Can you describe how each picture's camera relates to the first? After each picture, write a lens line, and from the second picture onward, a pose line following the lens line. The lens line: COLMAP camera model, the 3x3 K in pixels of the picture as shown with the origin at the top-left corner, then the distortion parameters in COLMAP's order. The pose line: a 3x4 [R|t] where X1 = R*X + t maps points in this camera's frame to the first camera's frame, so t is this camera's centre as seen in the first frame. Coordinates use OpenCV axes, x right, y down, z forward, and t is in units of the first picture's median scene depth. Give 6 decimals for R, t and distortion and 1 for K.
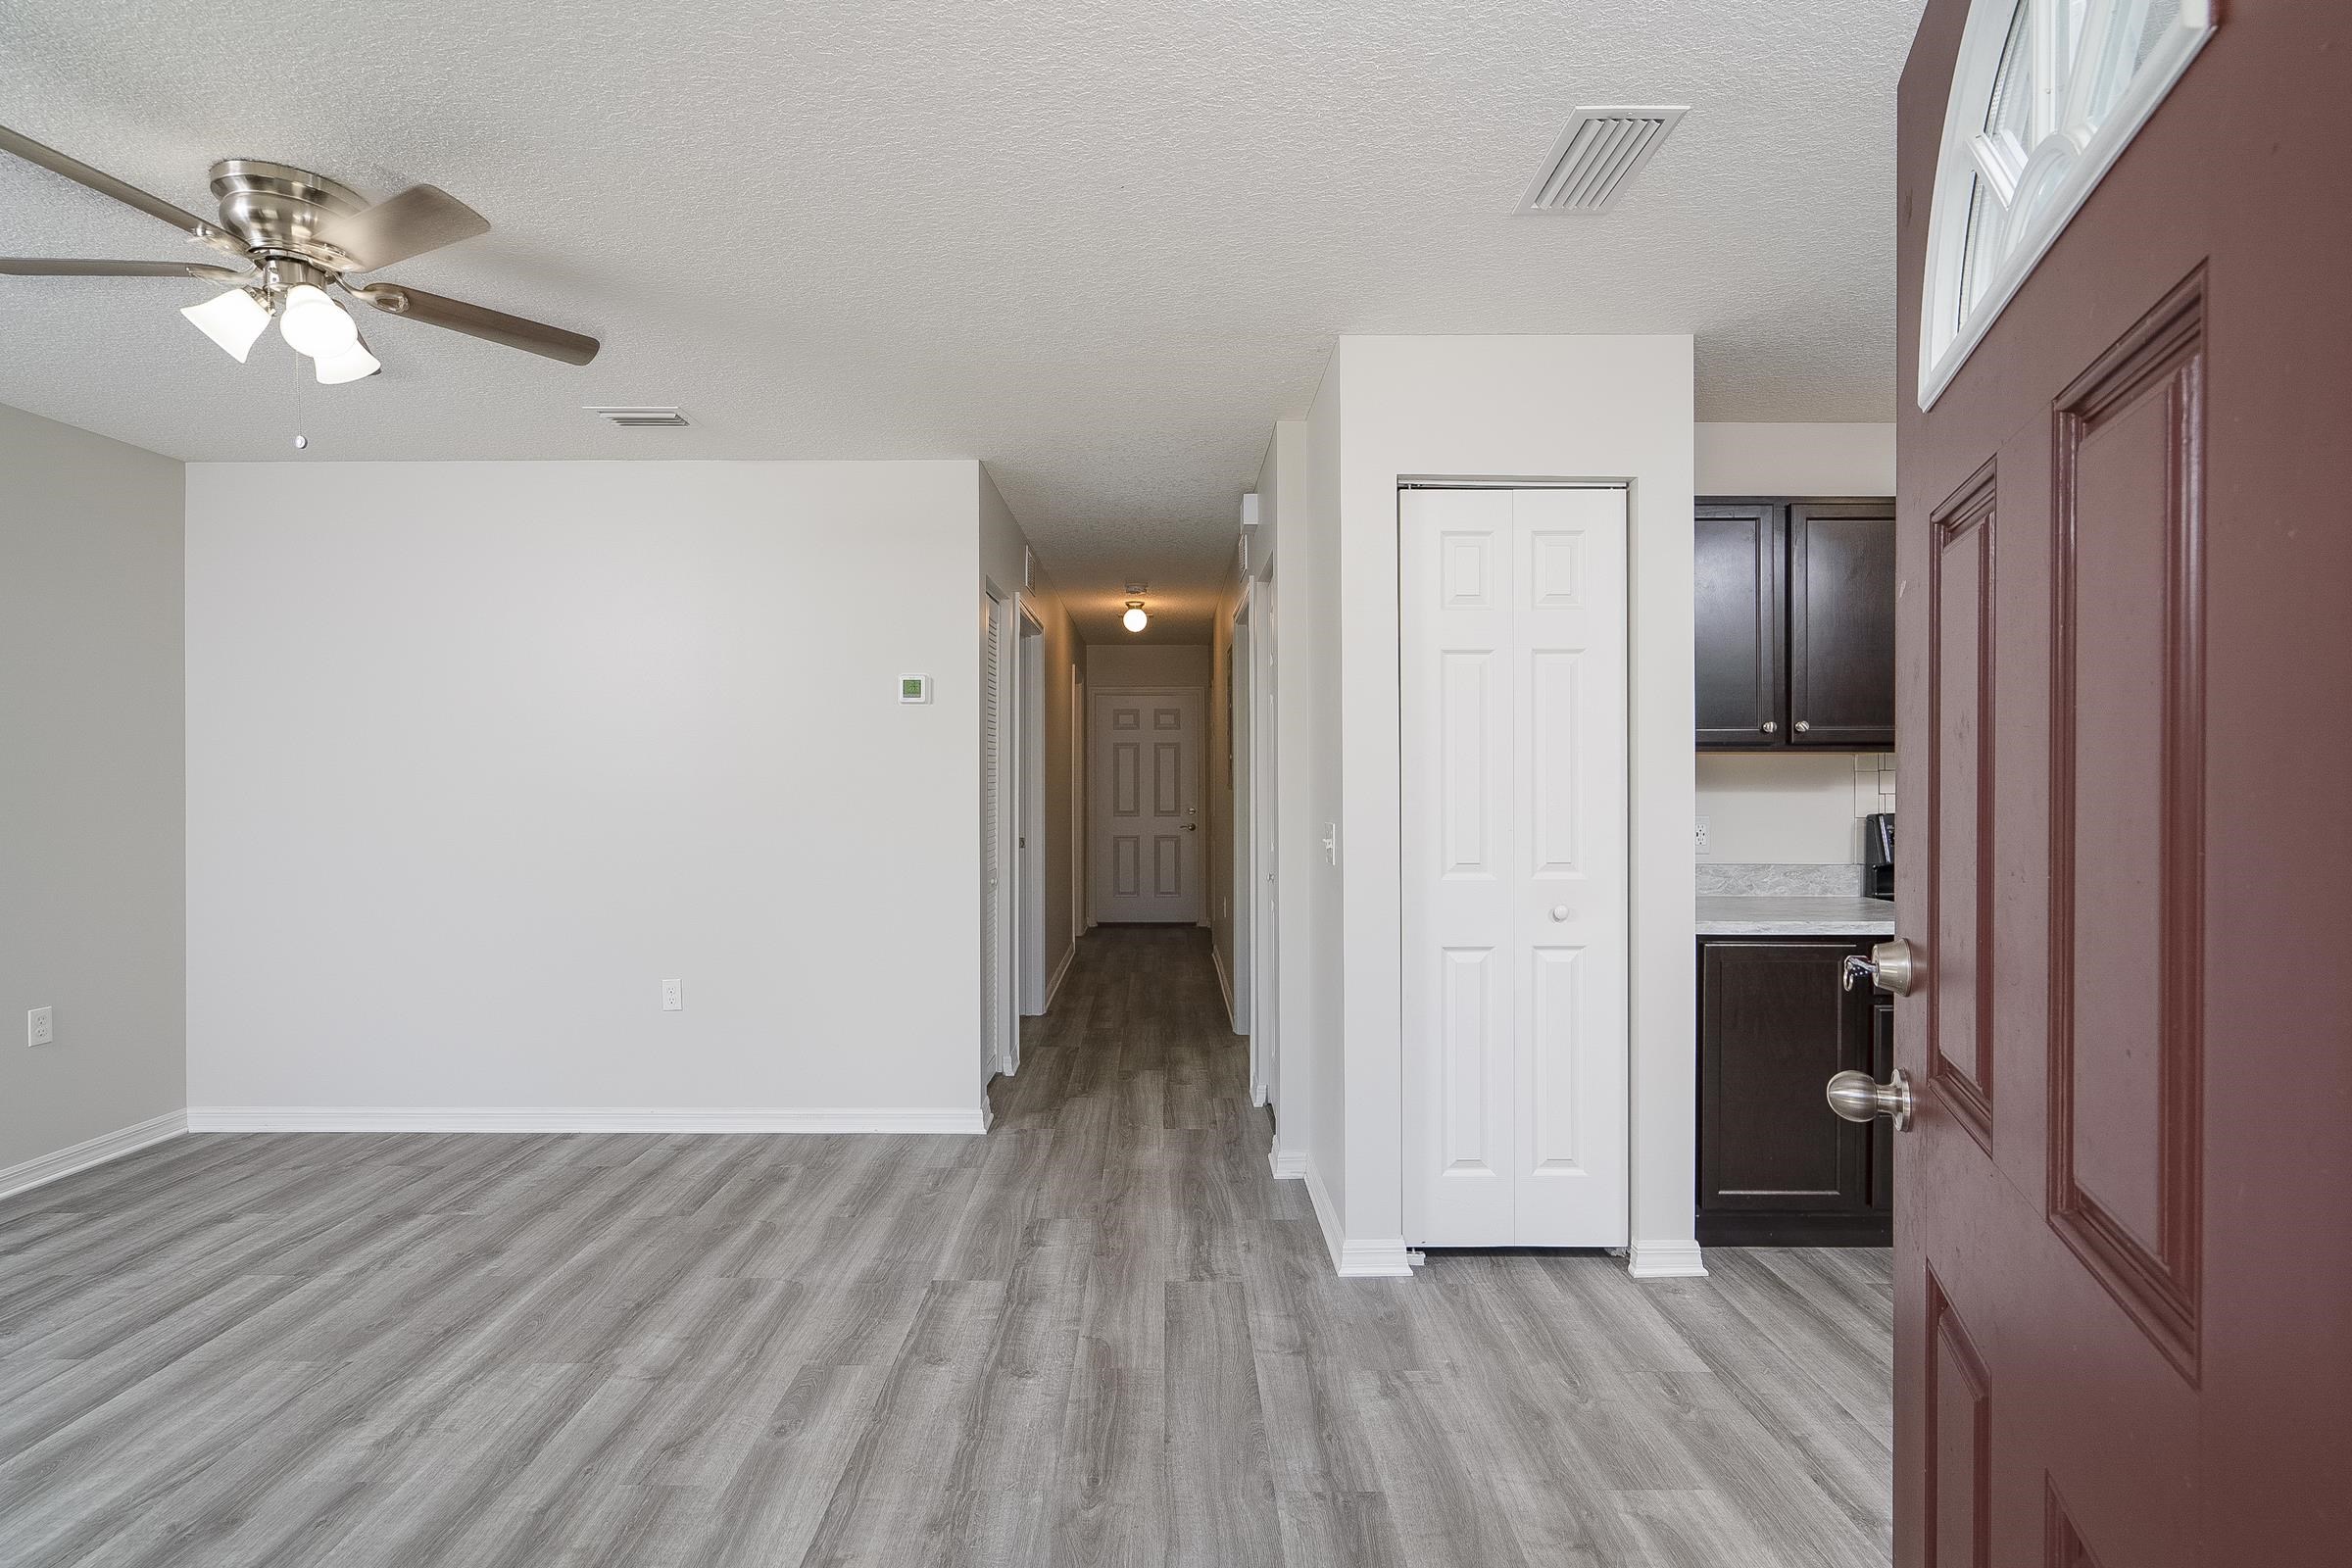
lens RADIAL K [[1145.3, 0, 1138.8], [0, 1145.3, 786.1], [0, 0, 1]] dist [-0.000548, 0.000777]
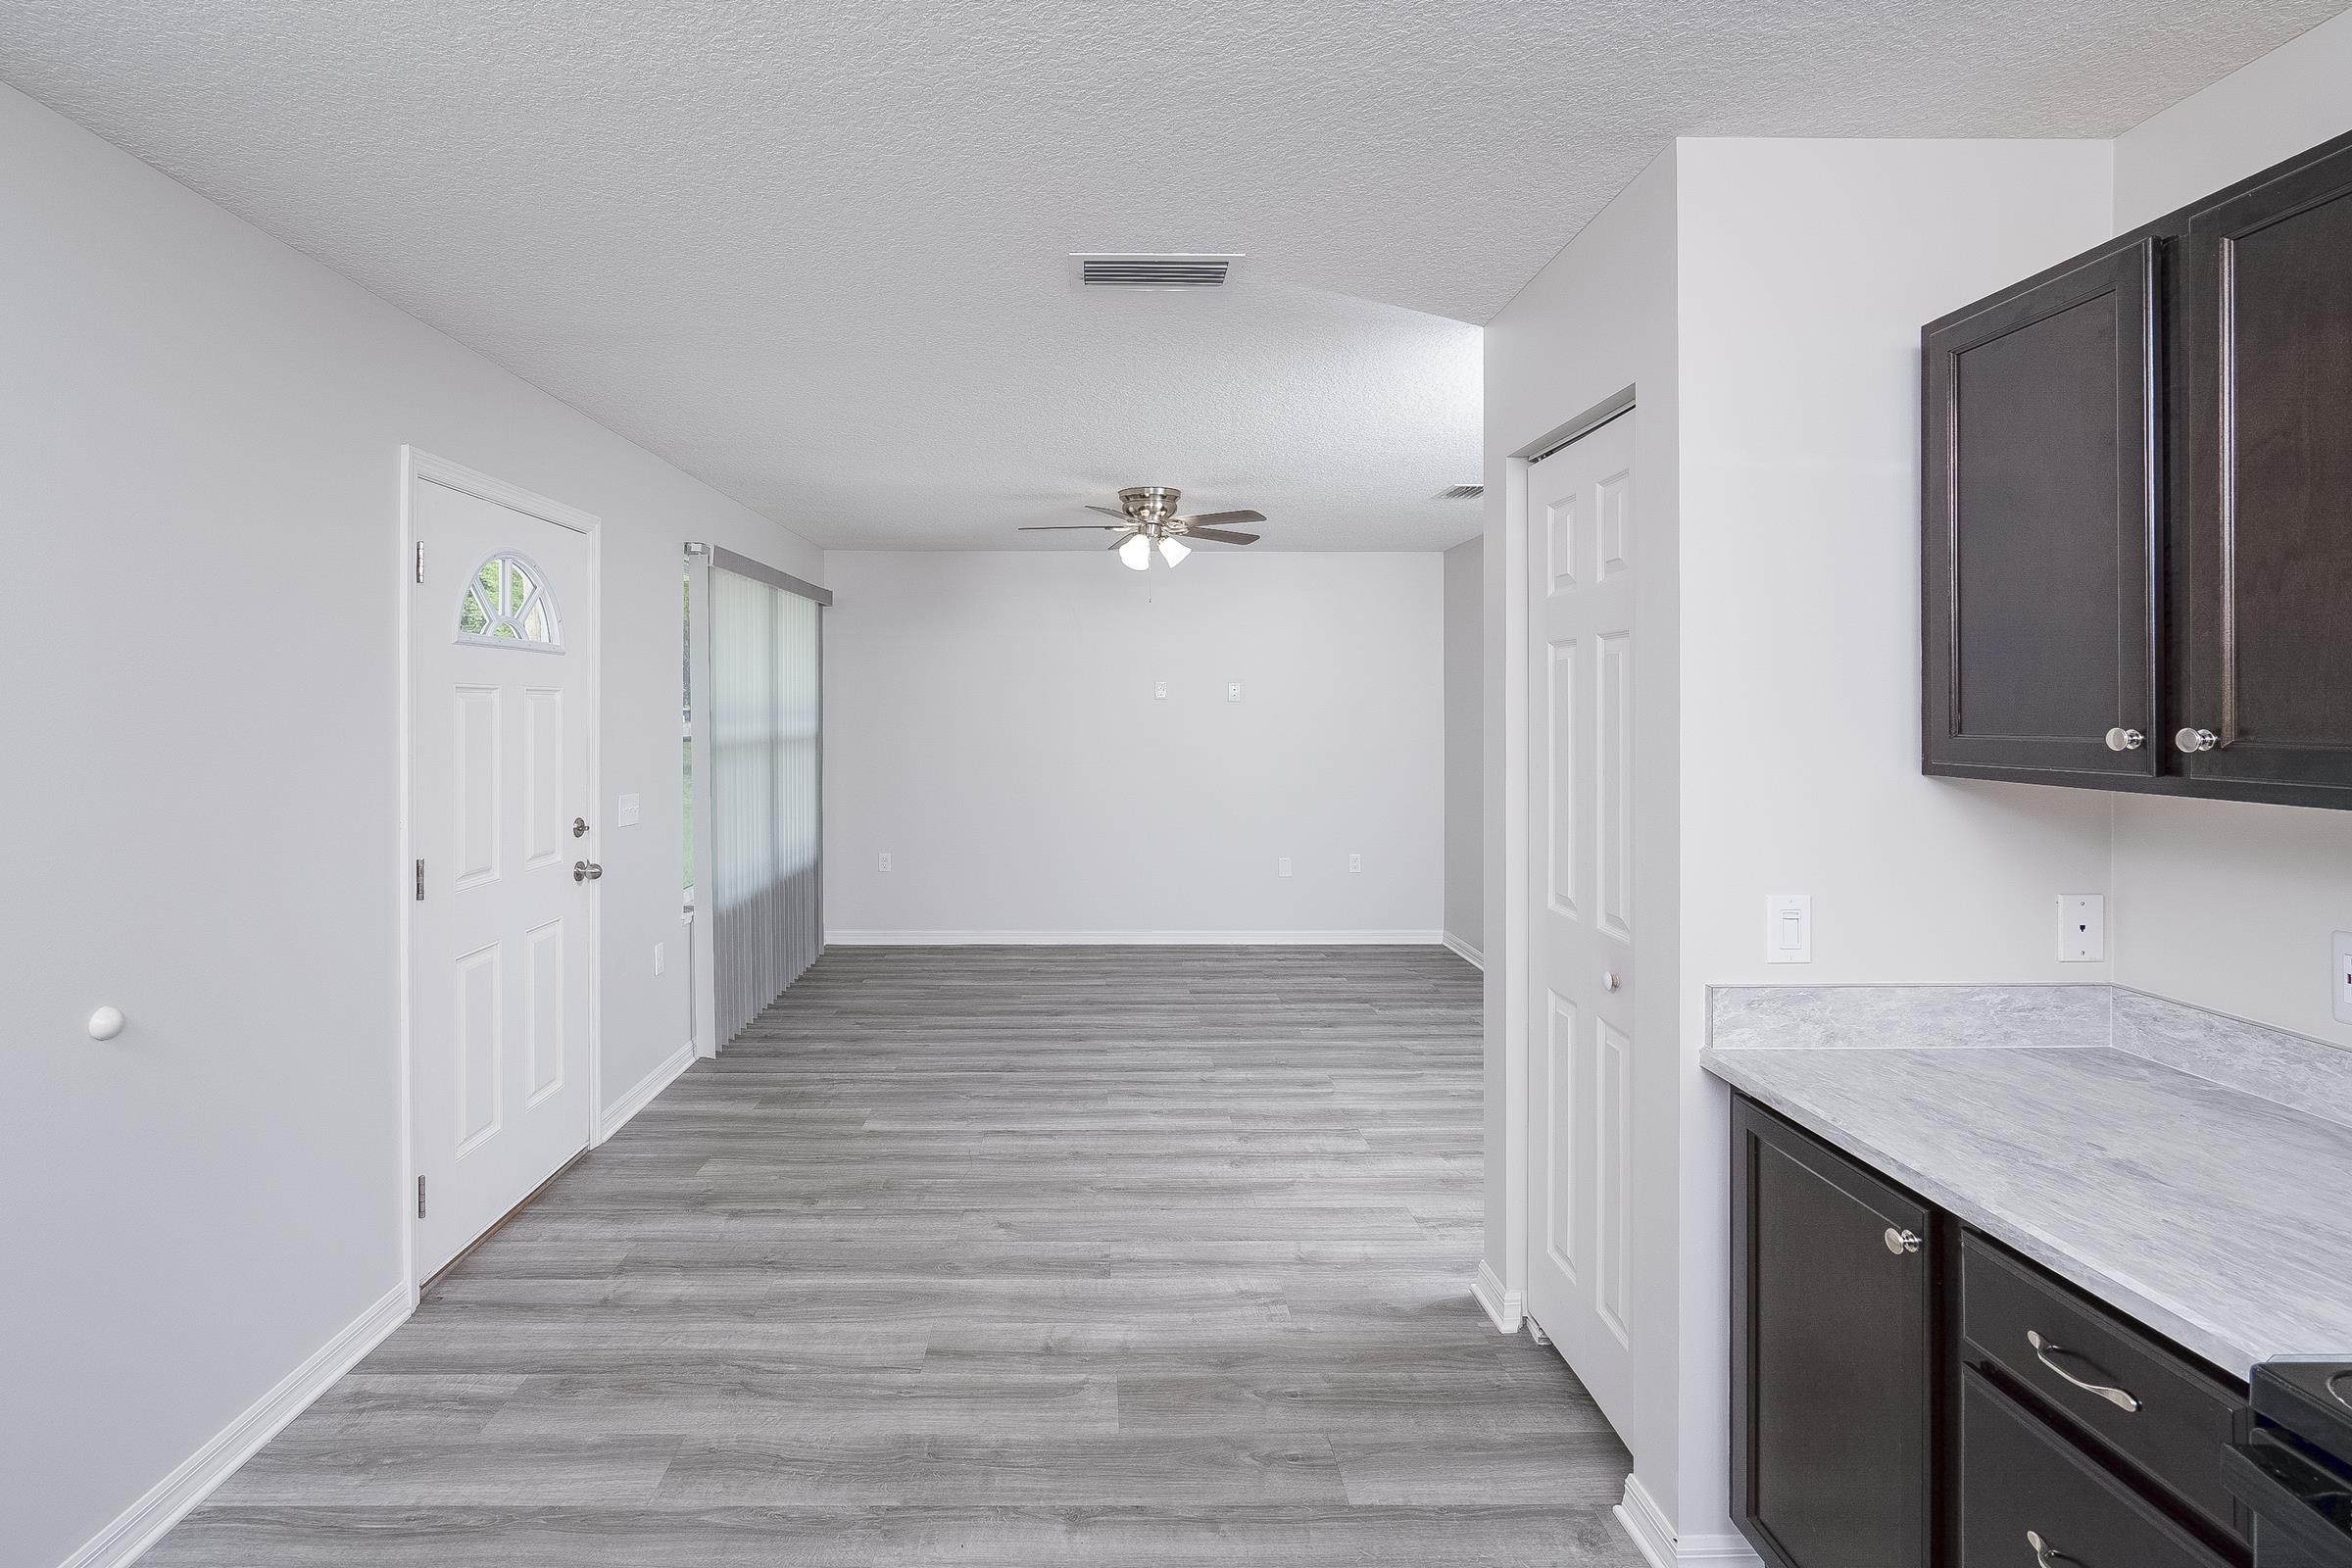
lens RADIAL K [[1105.4, 0, 1174.0], [0, 1105.4, 701.3], [0, 0, 1]] dist [0.000000, 0.000066]
pose [[0.061655, -0.004281, -0.998088, 1.040449], [-0.007068, 0.999964, -0.004726, -0.066476], [0.998072, 0.007346, 0.061623, 0.640523]]
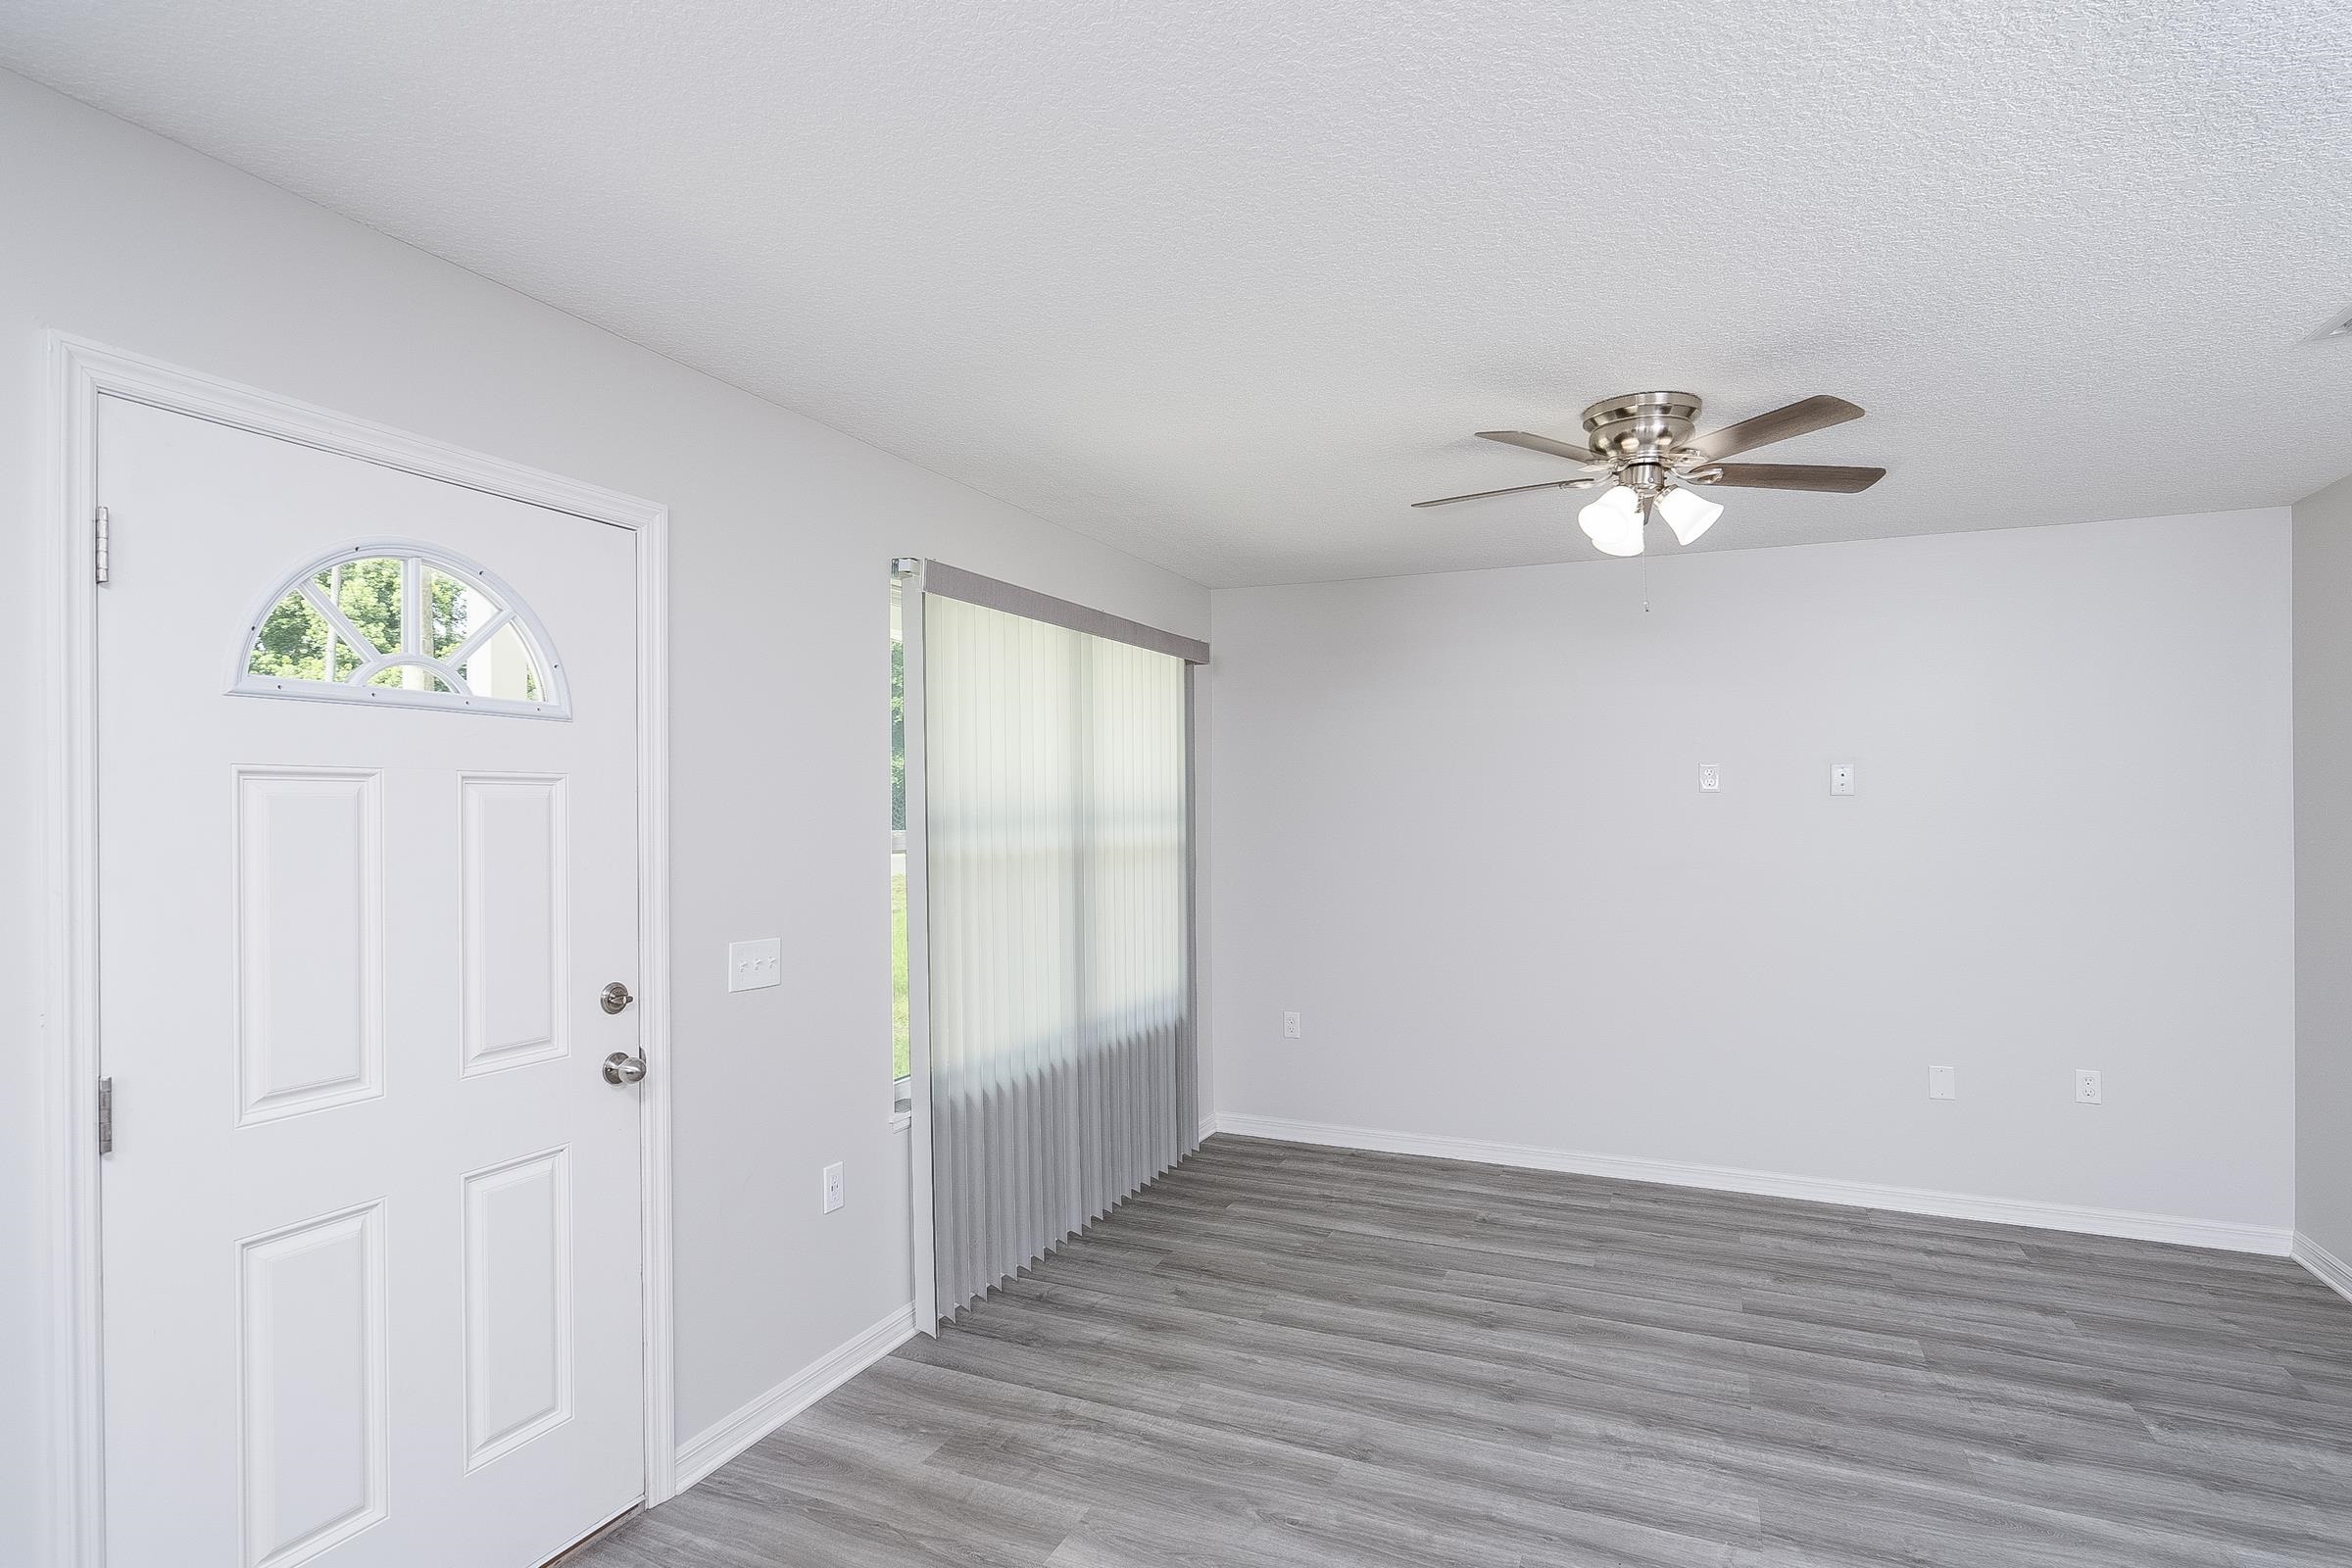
lens RADIAL K [[1206.1, 0, 1238.5], [0, 1206.1, 803.9], [0, 0, 1]] dist [-0.001109, 0.001244]
pose [[-0.369405, -0.000746, -0.929268, 0.454693], [-0.003544, 0.999994, 0.000606, -0.064694], [0.929262, 0.003517, -0.369405, 0.755759]]
